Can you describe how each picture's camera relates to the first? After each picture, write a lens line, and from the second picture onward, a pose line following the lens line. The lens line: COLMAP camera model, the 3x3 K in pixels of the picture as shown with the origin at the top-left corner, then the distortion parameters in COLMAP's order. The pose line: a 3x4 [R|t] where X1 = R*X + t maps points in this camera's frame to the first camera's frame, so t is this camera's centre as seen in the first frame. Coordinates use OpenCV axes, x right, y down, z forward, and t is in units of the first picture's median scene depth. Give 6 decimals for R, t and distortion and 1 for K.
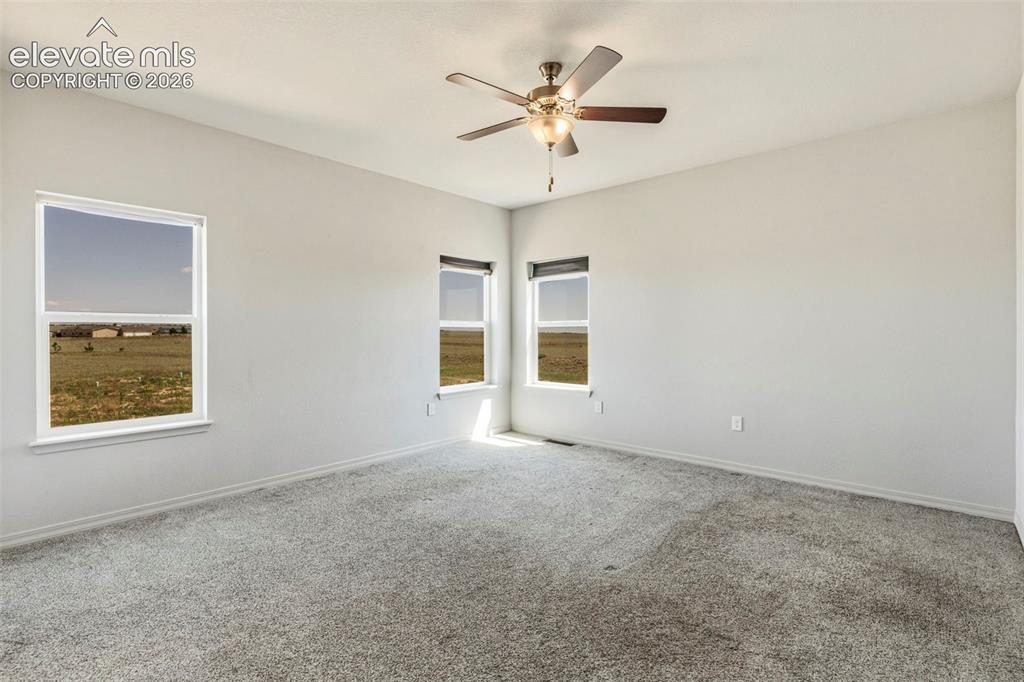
lens RADIAL K [[471.4, 0, 505.1], [0, 471.4, 335.0], [0, 0, 1]] dist [0.000168, 0.000101]
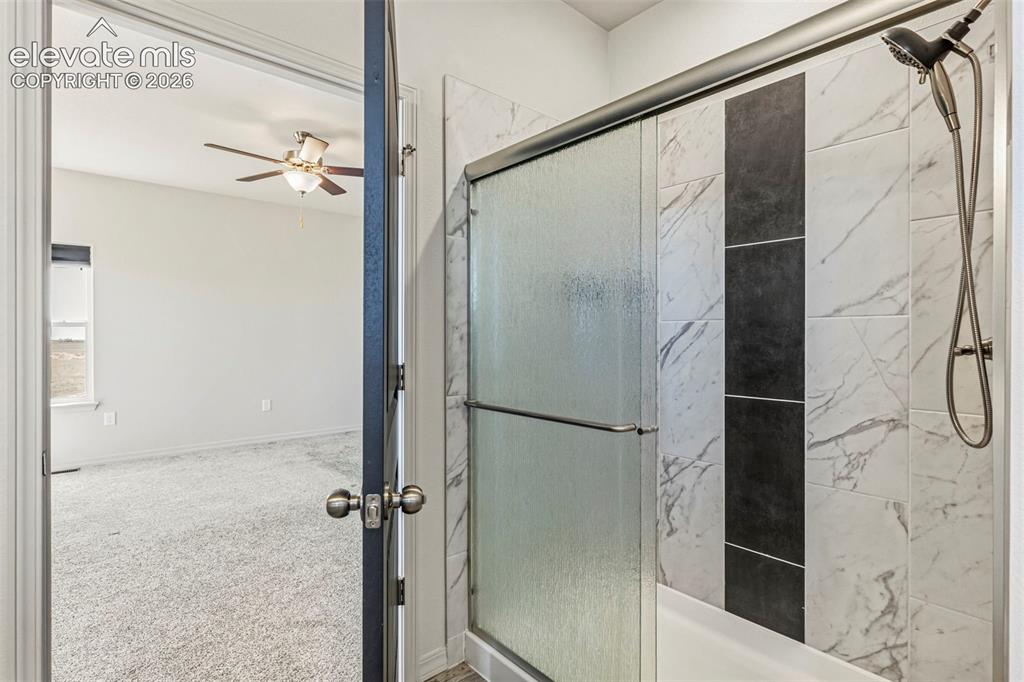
lens RADIAL K [[462.6, 0, 512.0], [0, 462.6, 341.0], [0, 0, 1]] dist [0.001166, 0.000088]
pose [[0.128319, -0.003291, 0.991727, -0.699210], [0.005431, 0.999982, 0.002616, 0.008865], [-0.991718, 0.005051, 0.128335, 0.156113]]
